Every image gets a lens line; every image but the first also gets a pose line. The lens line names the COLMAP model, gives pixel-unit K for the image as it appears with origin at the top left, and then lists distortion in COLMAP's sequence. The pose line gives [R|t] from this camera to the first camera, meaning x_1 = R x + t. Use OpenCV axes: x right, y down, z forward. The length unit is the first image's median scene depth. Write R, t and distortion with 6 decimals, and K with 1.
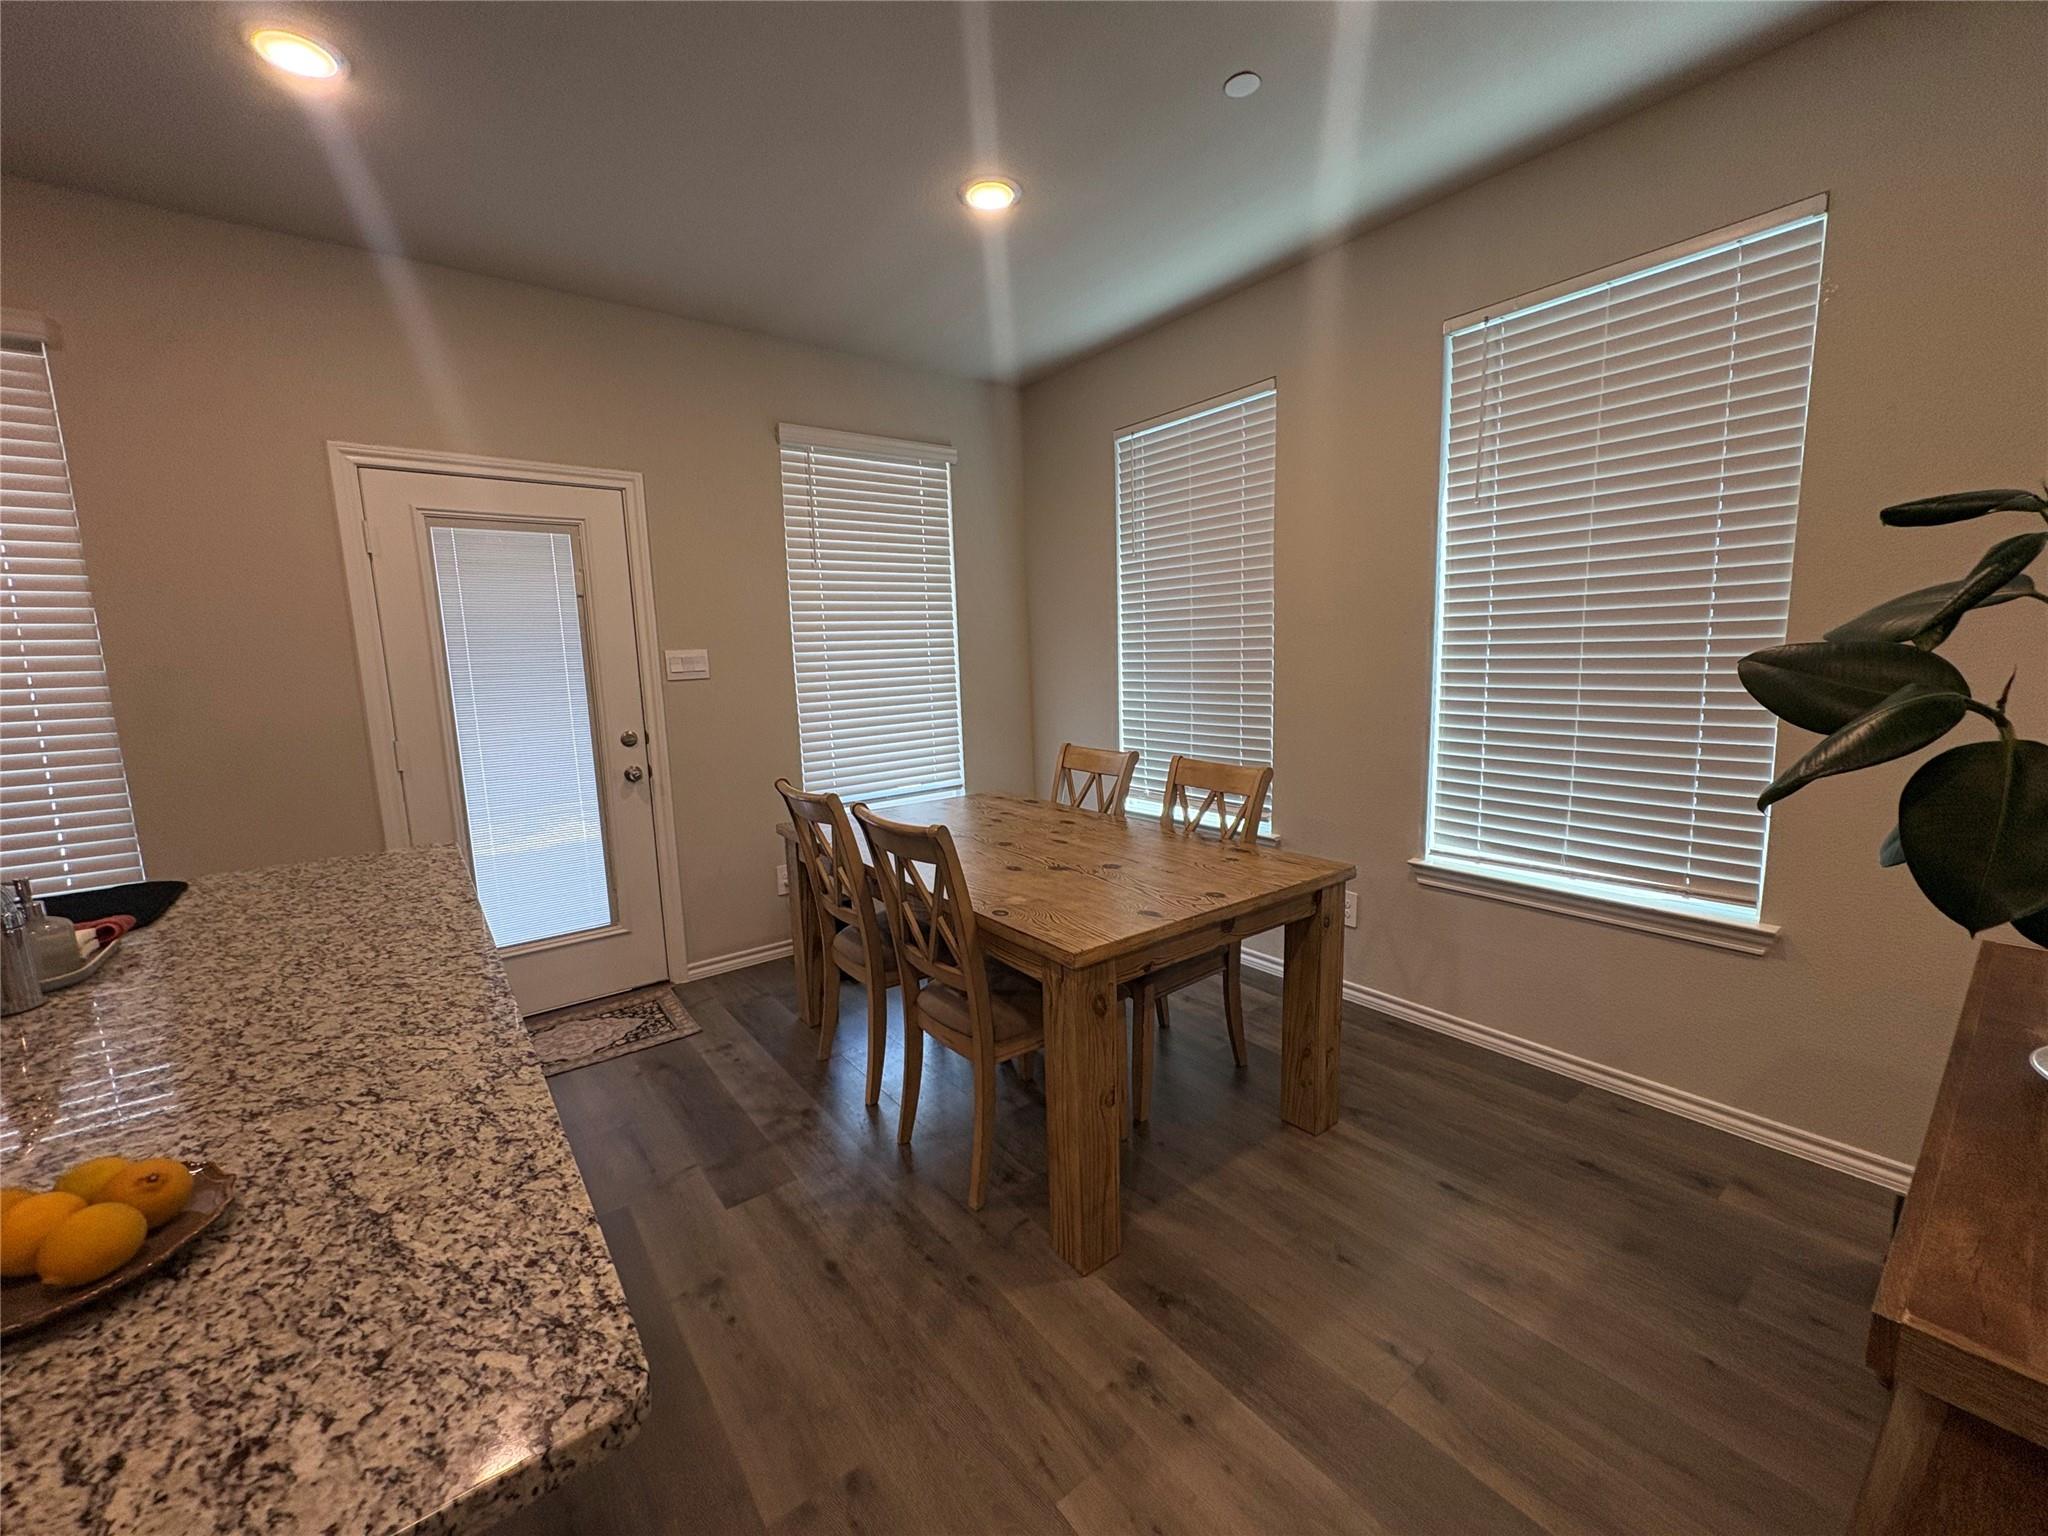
lens RADIAL K [[818.4, 0, 1024.0], [0, 818.4, 768.0], [0, 0, 1]] dist [0.000643, 0.000813]
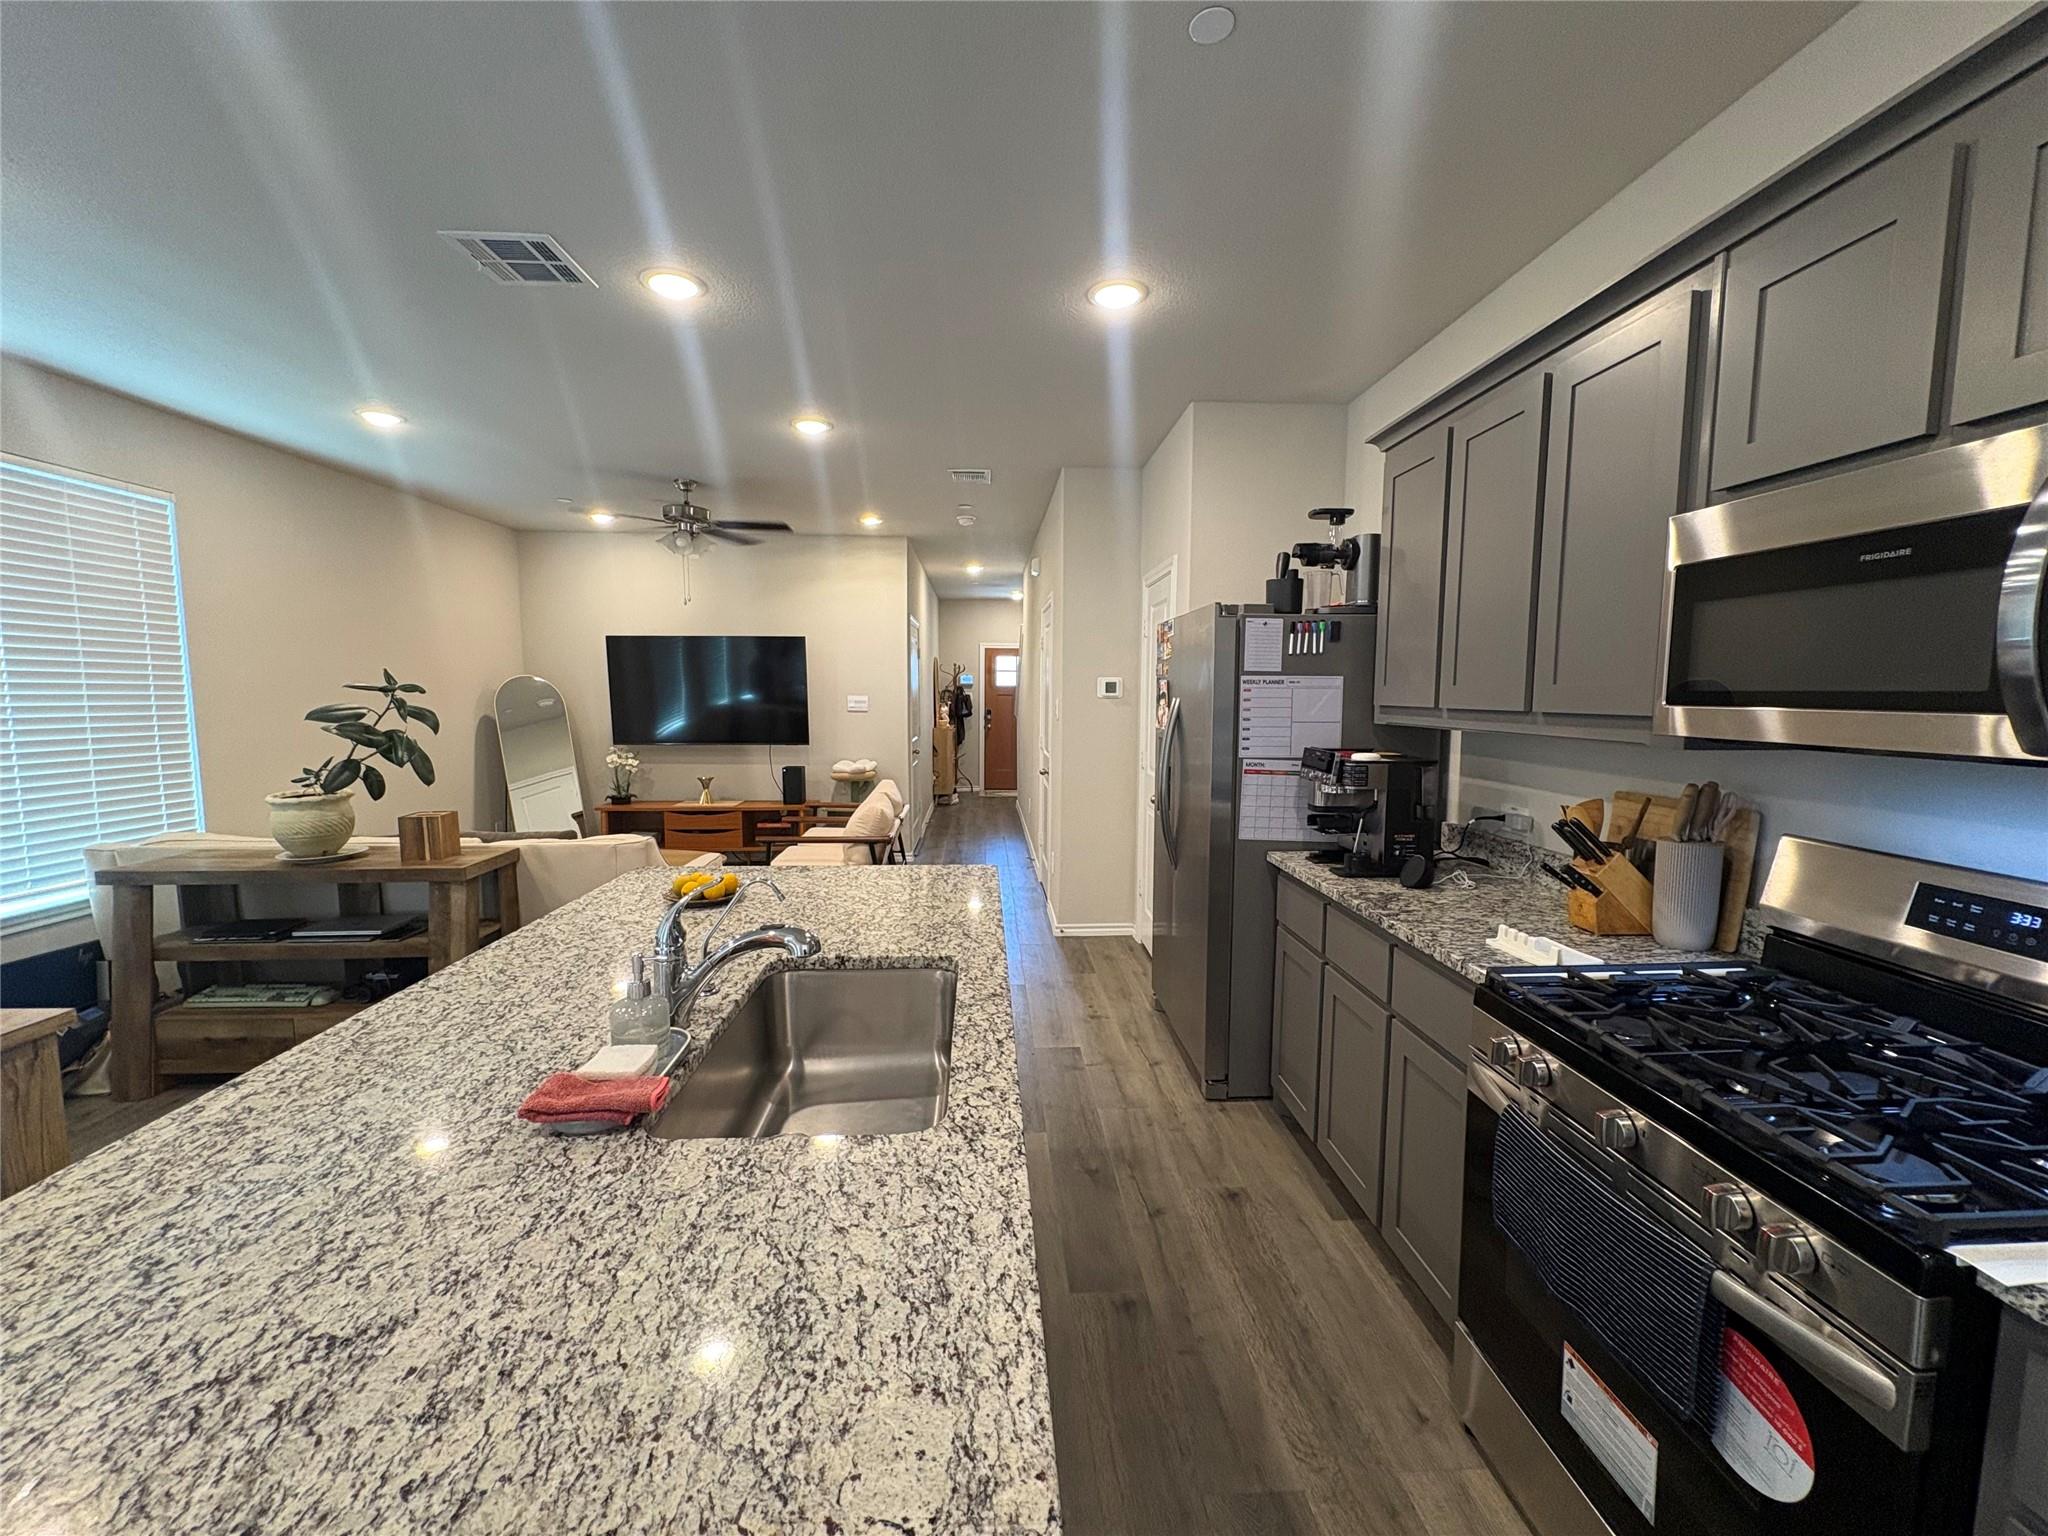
lens RADIAL K [[815.2, 0, 1024.0], [0, 815.2, 768.0], [0, 0, 1]] dist [0.002551, 0.000728]
pose [[-0.825356, -0.020295, 0.564247, -3.640919], [0.113643, 0.972930, 0.201226, -0.378956], [-0.553057, 0.230205, -0.800708, 2.499580]]
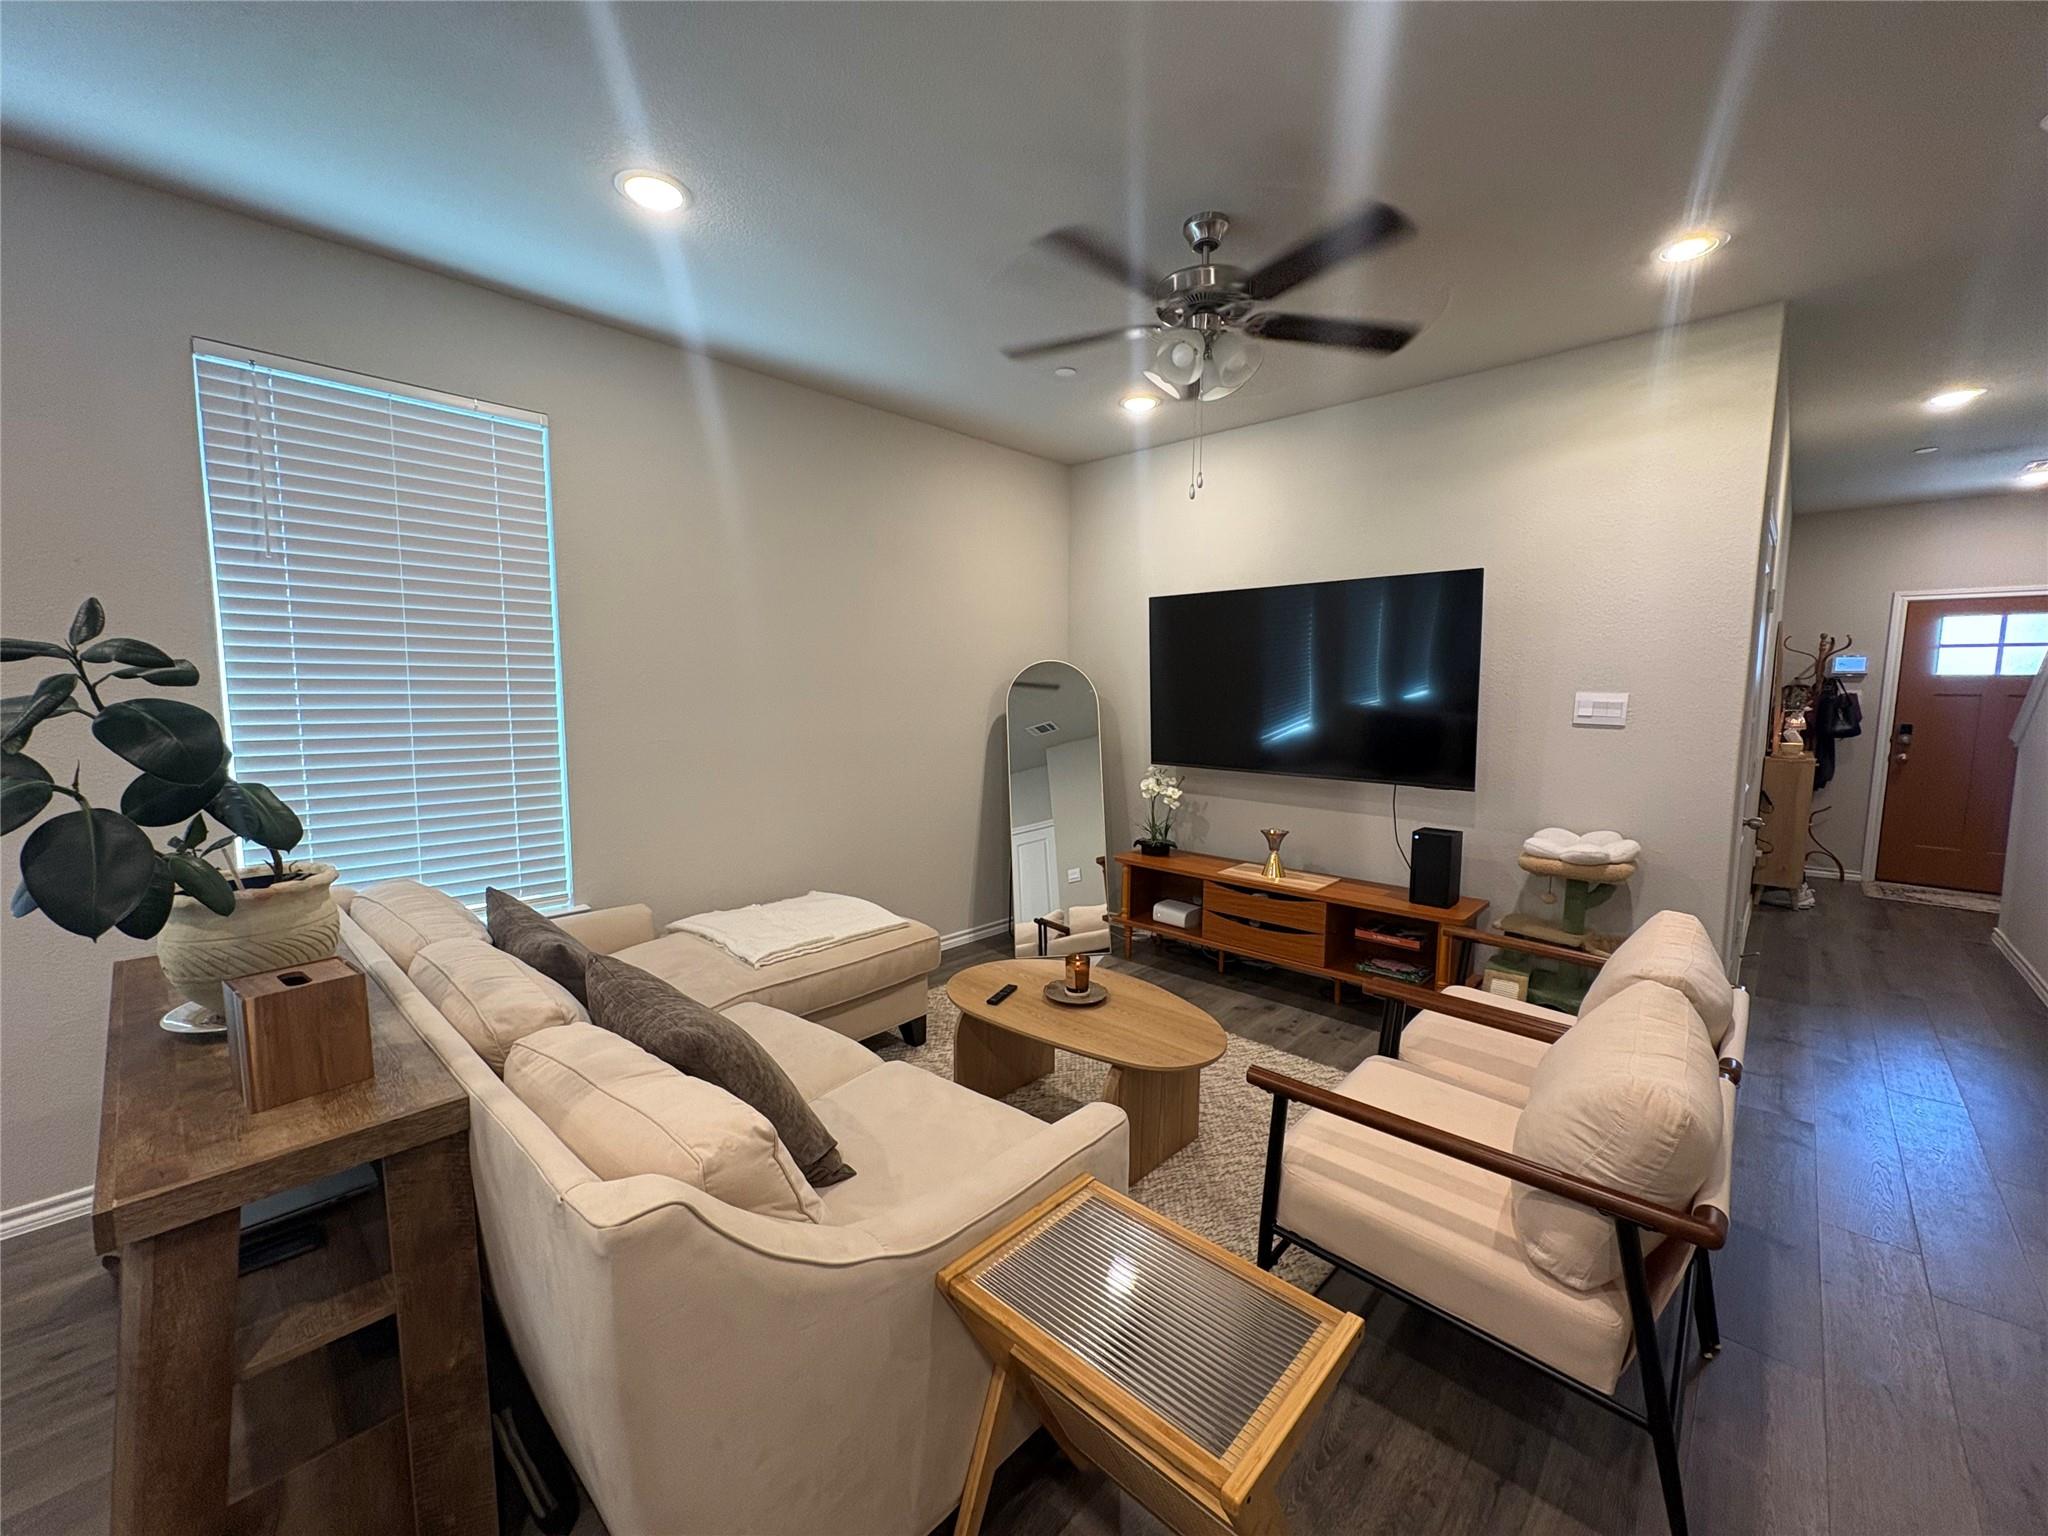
lens RADIAL K [[818.4, 0, 1024.0], [0, 818.4, 768.0], [0, 0, 1]] dist [0.000643, 0.000813]
pose [[-0.164500, -0.064251, 0.984282, -0.536951], [0.153049, 0.984128, 0.089820, 0.019603], [-0.974431, 0.165419, -0.152056, -0.441564]]
